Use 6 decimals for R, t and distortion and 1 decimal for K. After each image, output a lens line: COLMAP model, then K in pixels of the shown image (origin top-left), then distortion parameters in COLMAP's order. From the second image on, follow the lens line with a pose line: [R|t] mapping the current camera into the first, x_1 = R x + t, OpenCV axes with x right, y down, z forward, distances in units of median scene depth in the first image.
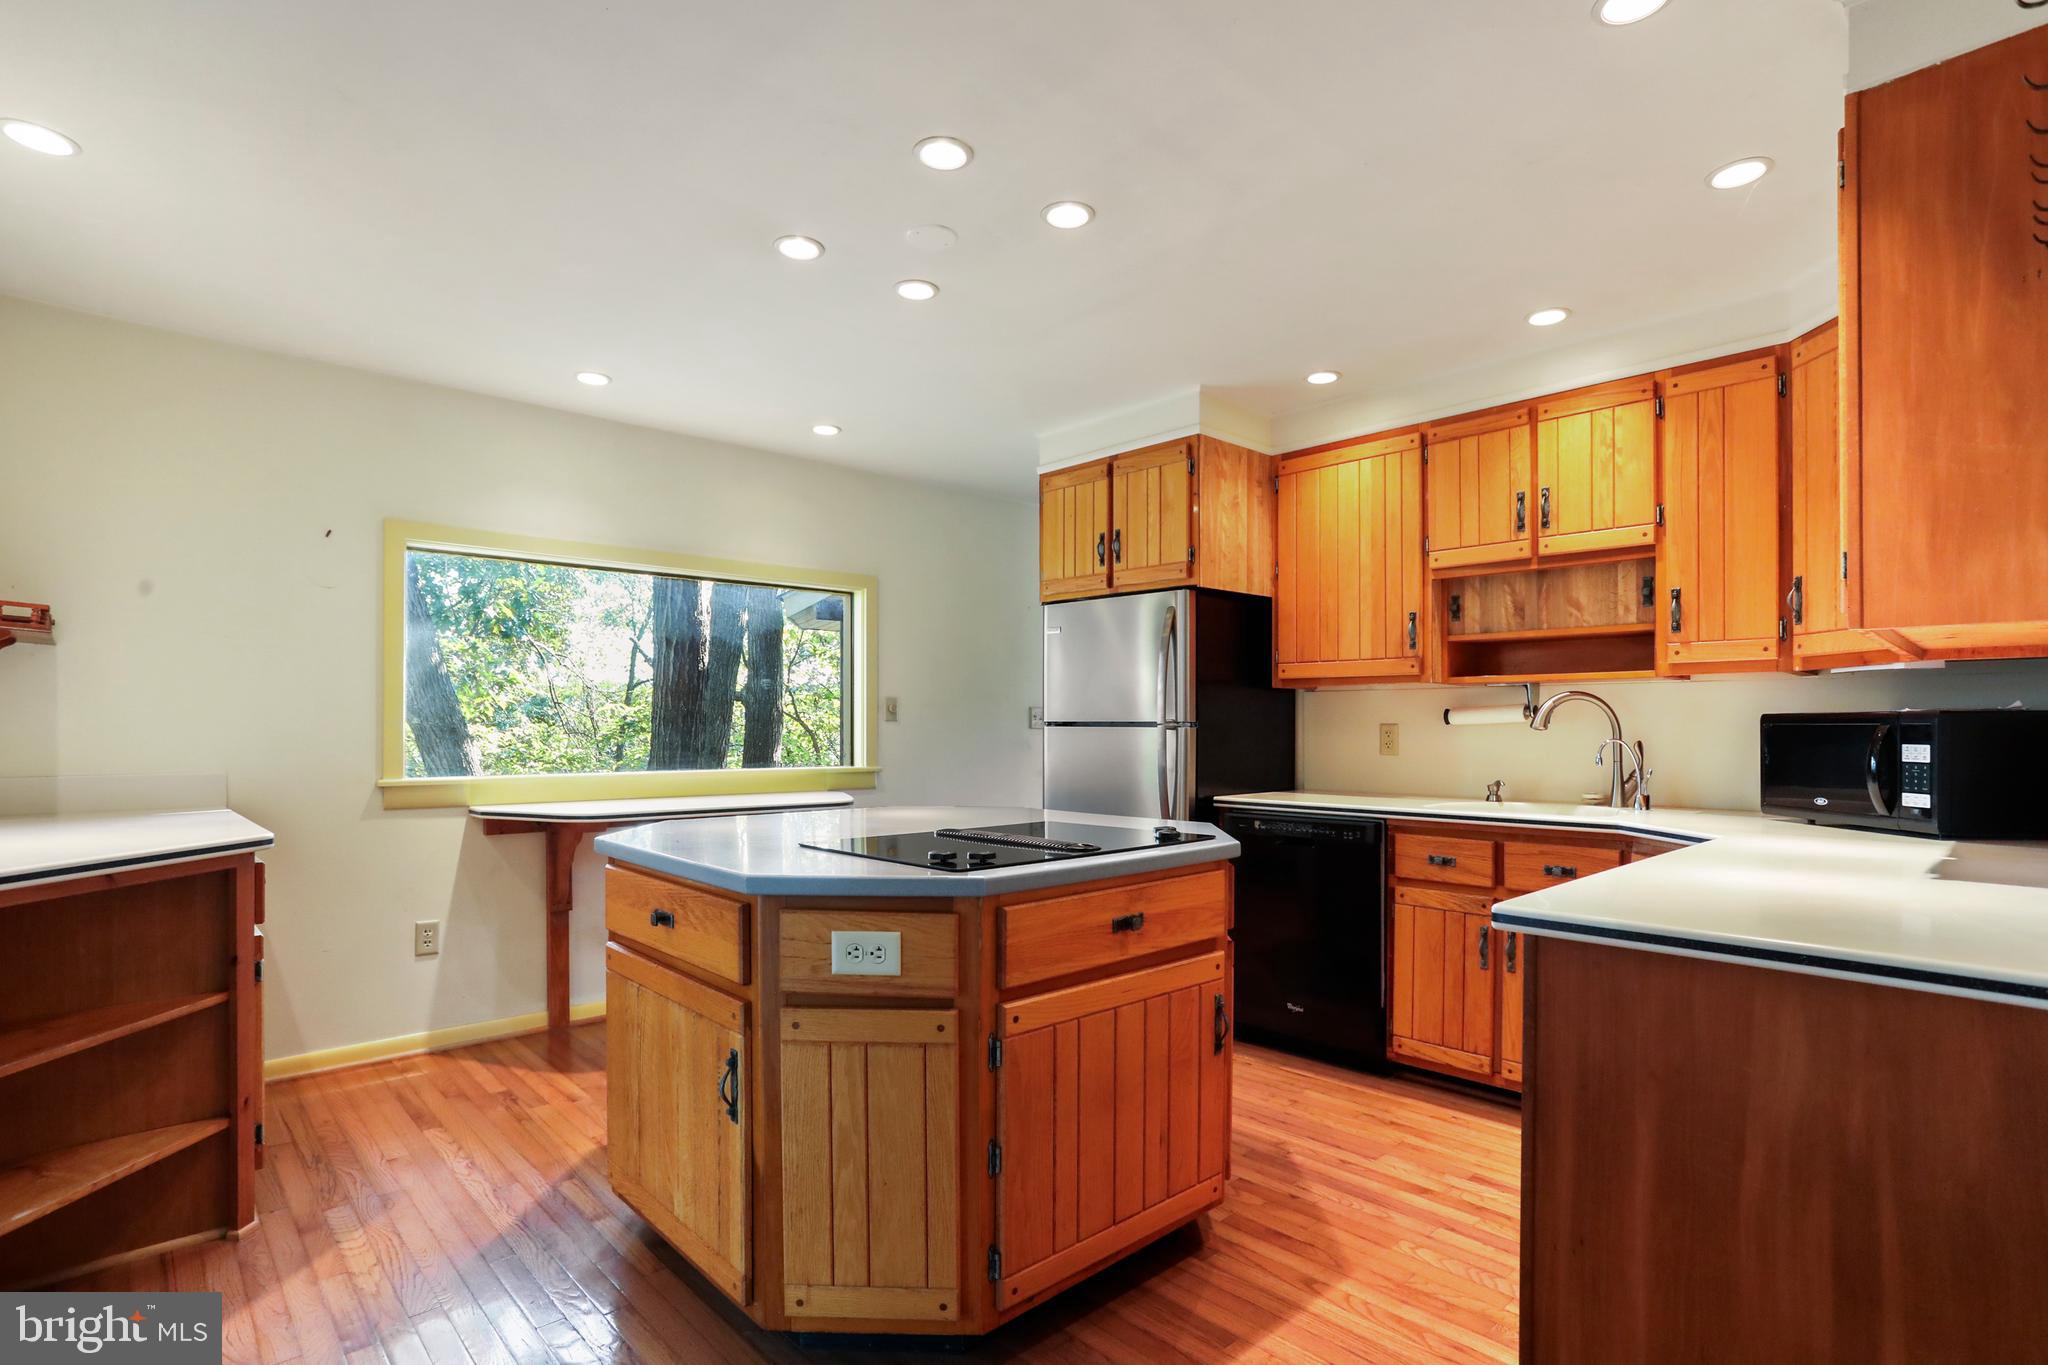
lens RADIAL K [[1003.0, 0, 1026.9], [0, 1003.0, 722.2], [0, 0, 1]] dist [0.000990, 0.000433]
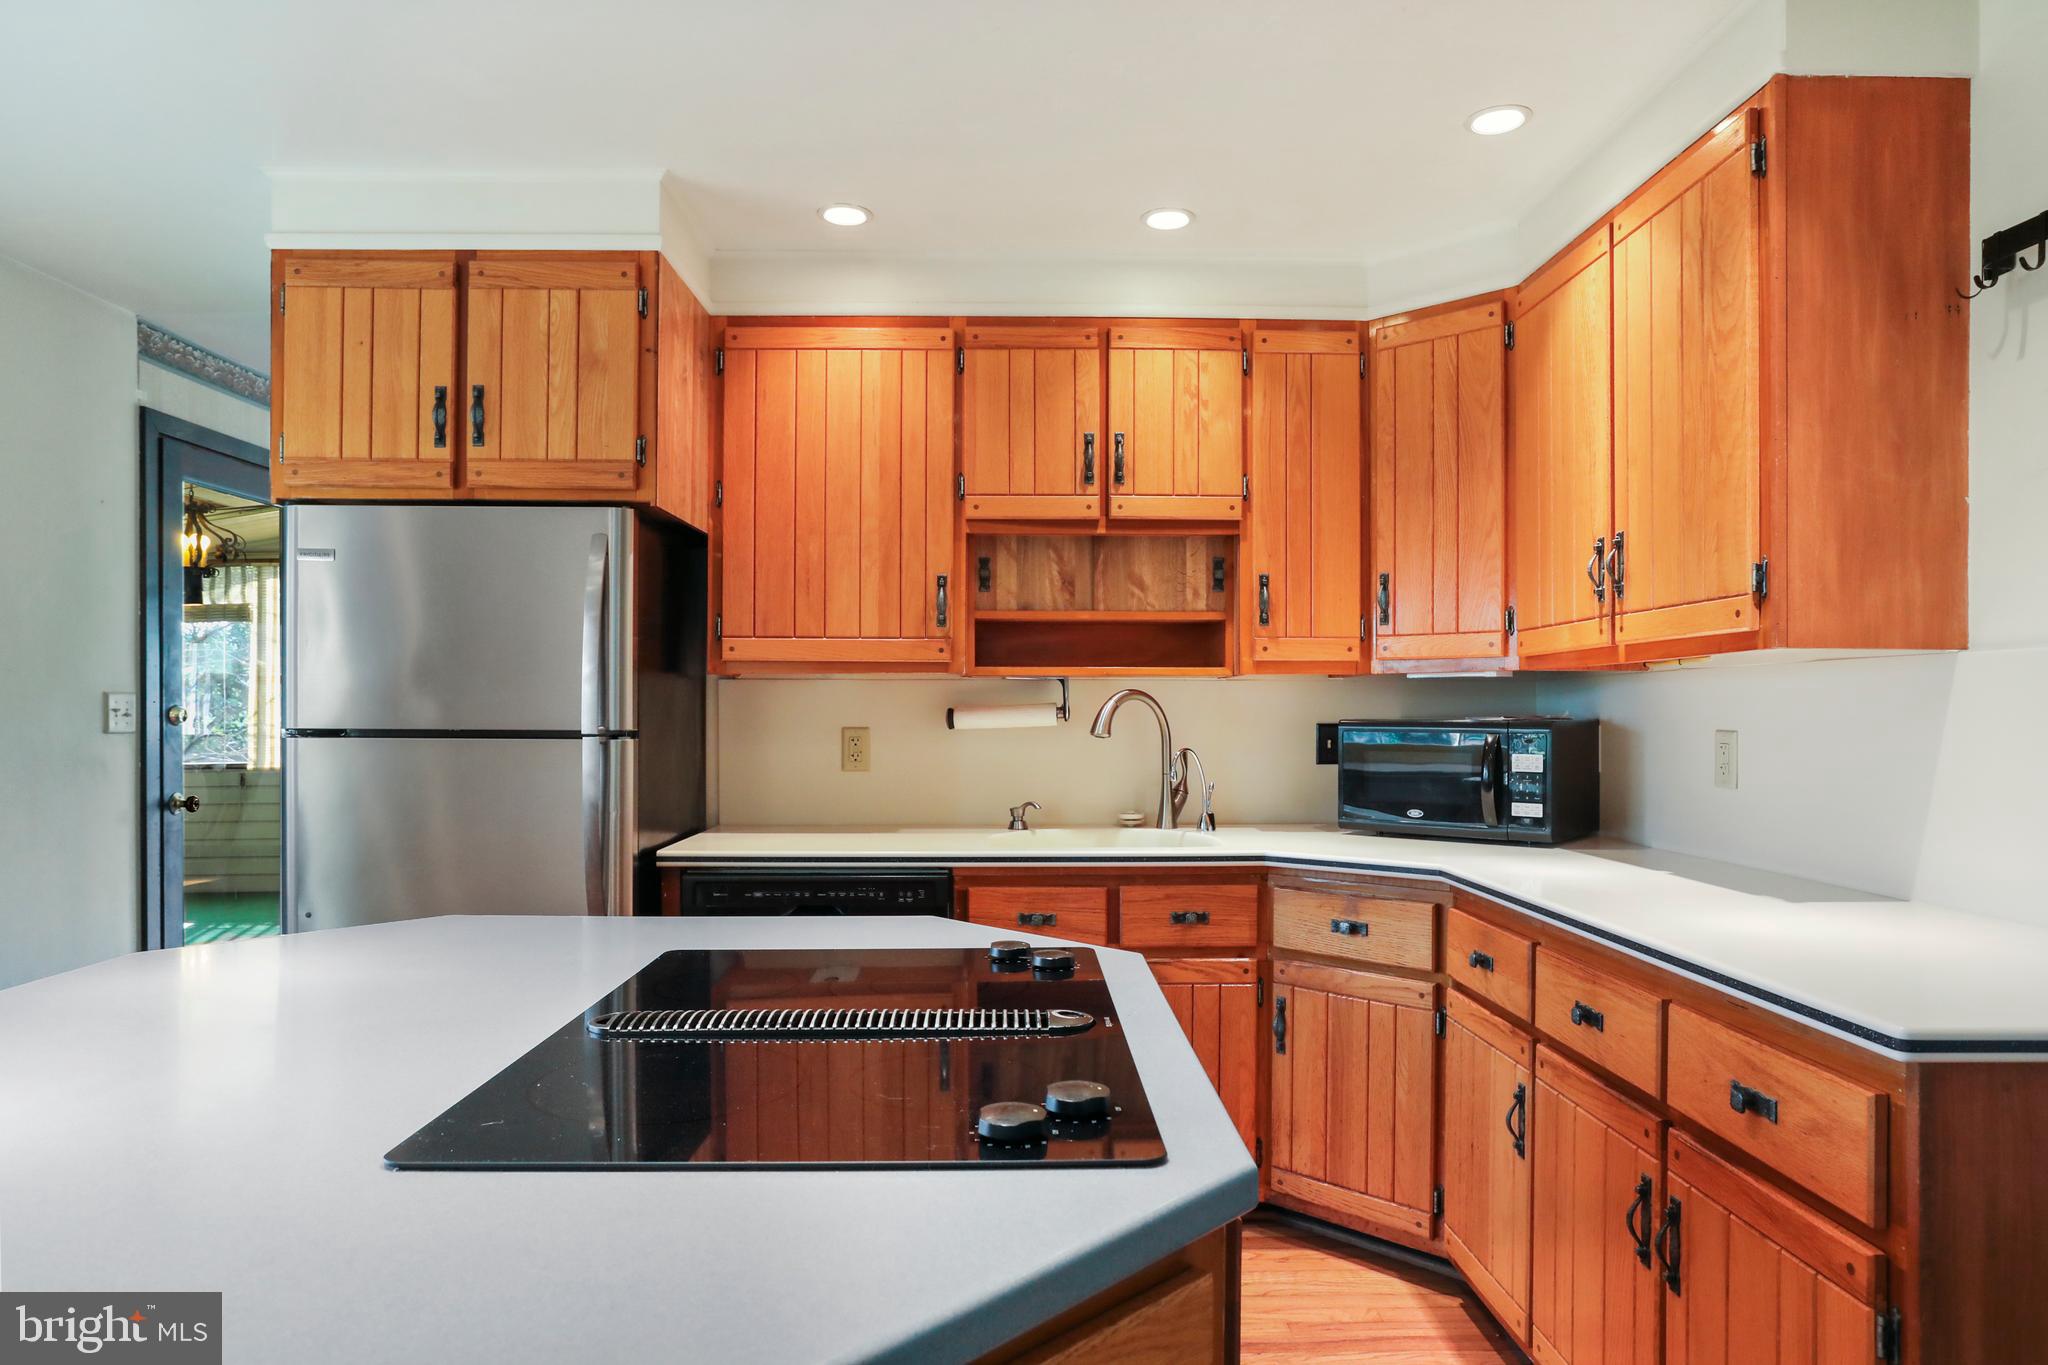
lens RADIAL K [[1250.7, 0, 1014.9], [0, 1250.7, 712.1], [0, 0, 1]] dist [-0.026006, 0.009137]
pose [[0.676441, -0.005668, 0.736475, -0.256300], [-0.001228, 0.999960, 0.008823, -0.020593], [-0.736496, -0.006873, 0.676407, 0.371256]]
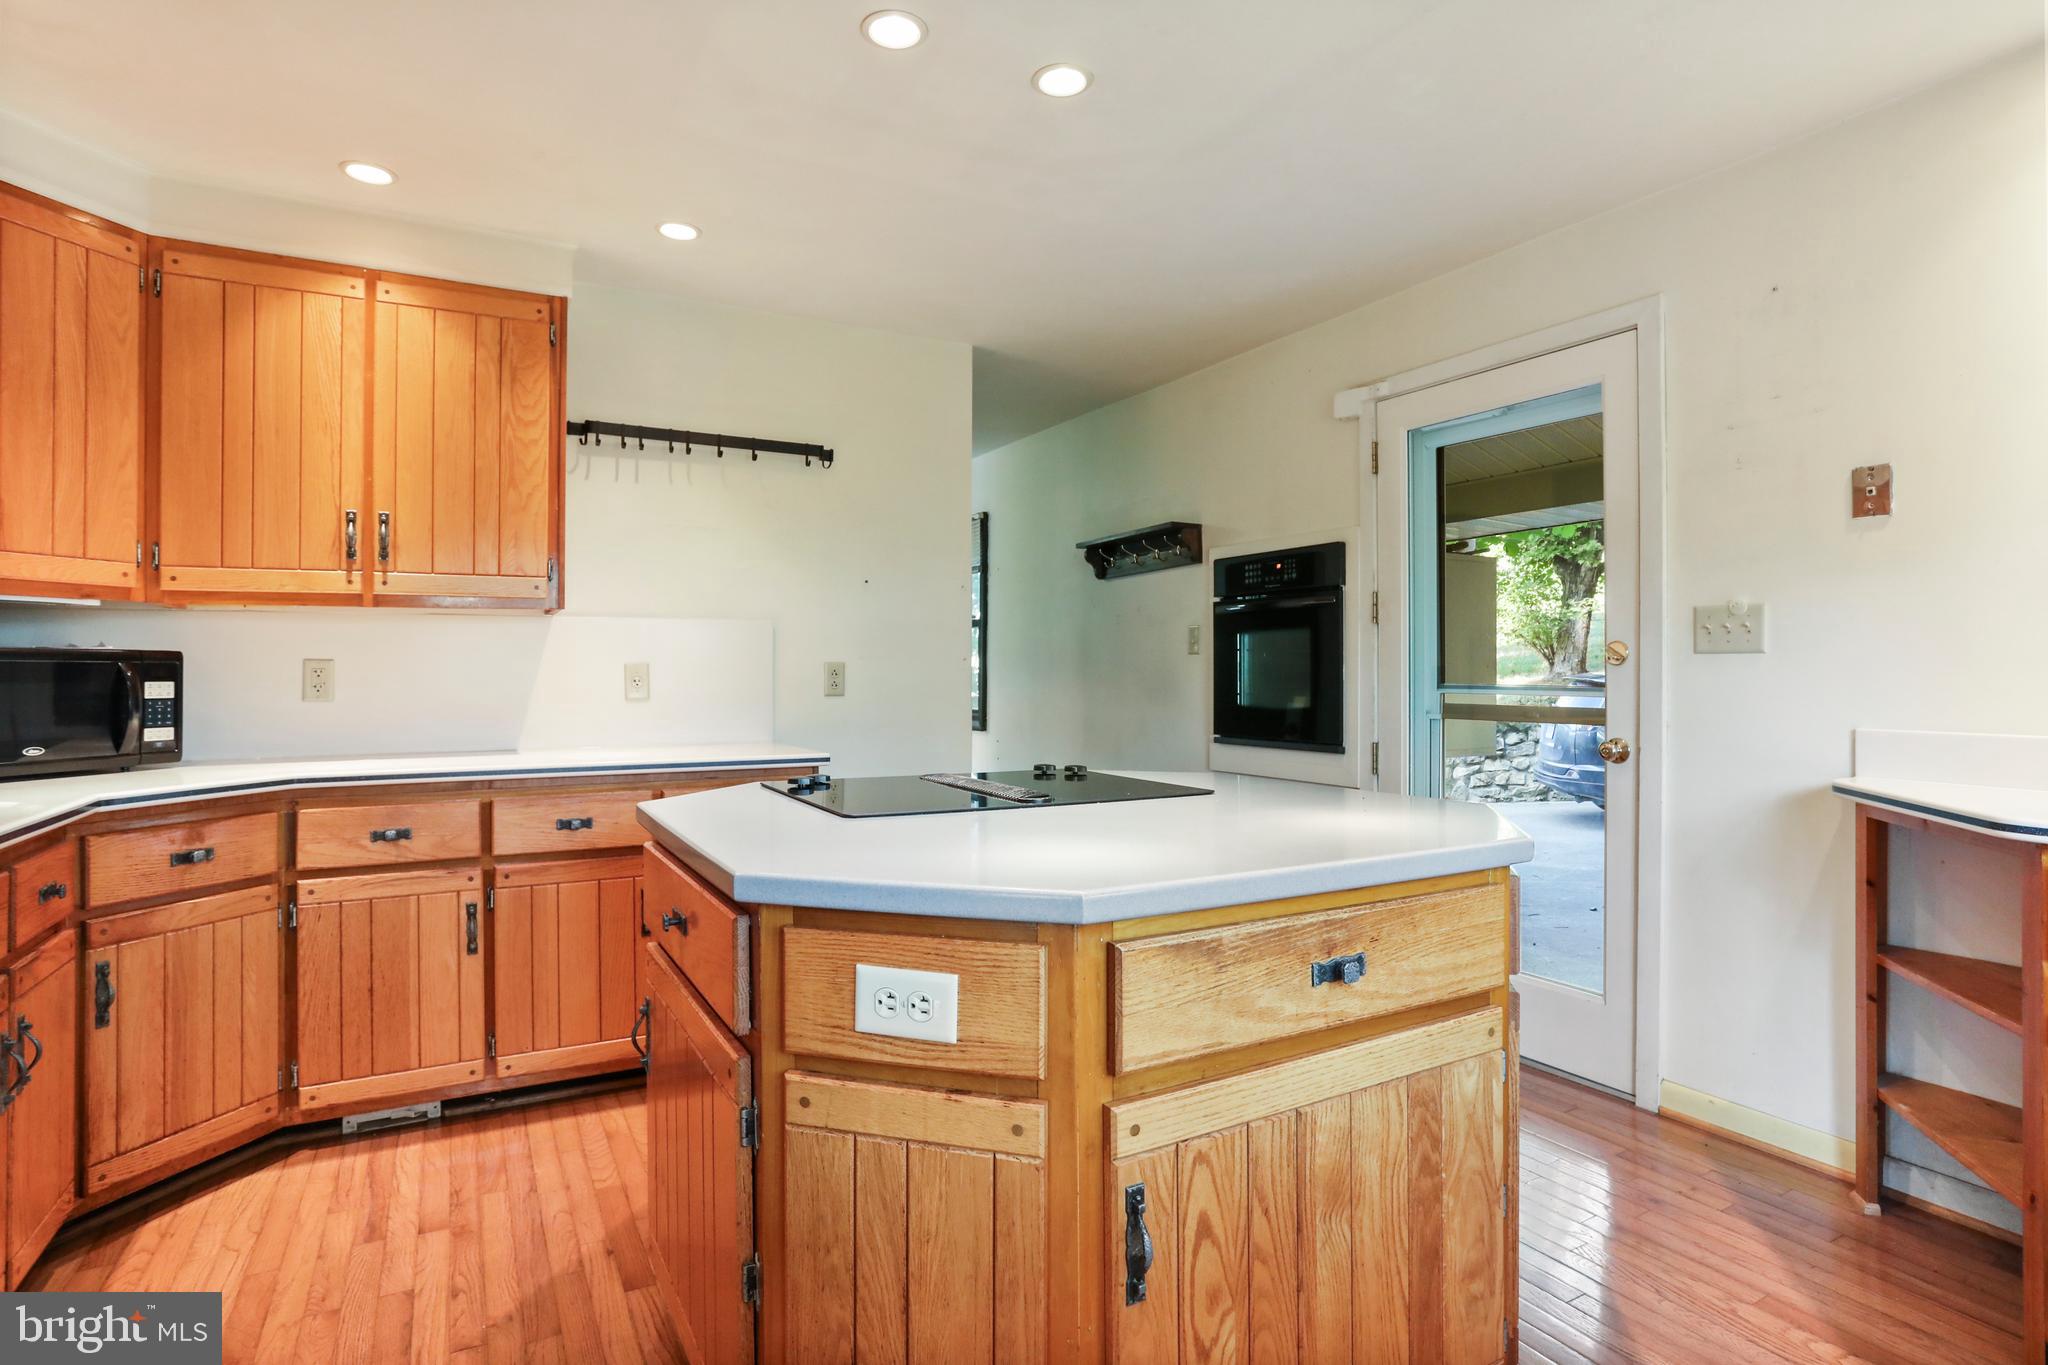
lens RADIAL K [[1045.9, 0, 1025.5], [0, 1045.9, 679.1], [0, 0, 1]] dist [0.000655, -0.000075]
pose [[-0.968885, 0.002861, 0.247497, -0.190224], [0.001864, 0.999989, -0.004260, 0.017765], [-0.247506, -0.003666, -0.968879, 1.273689]]
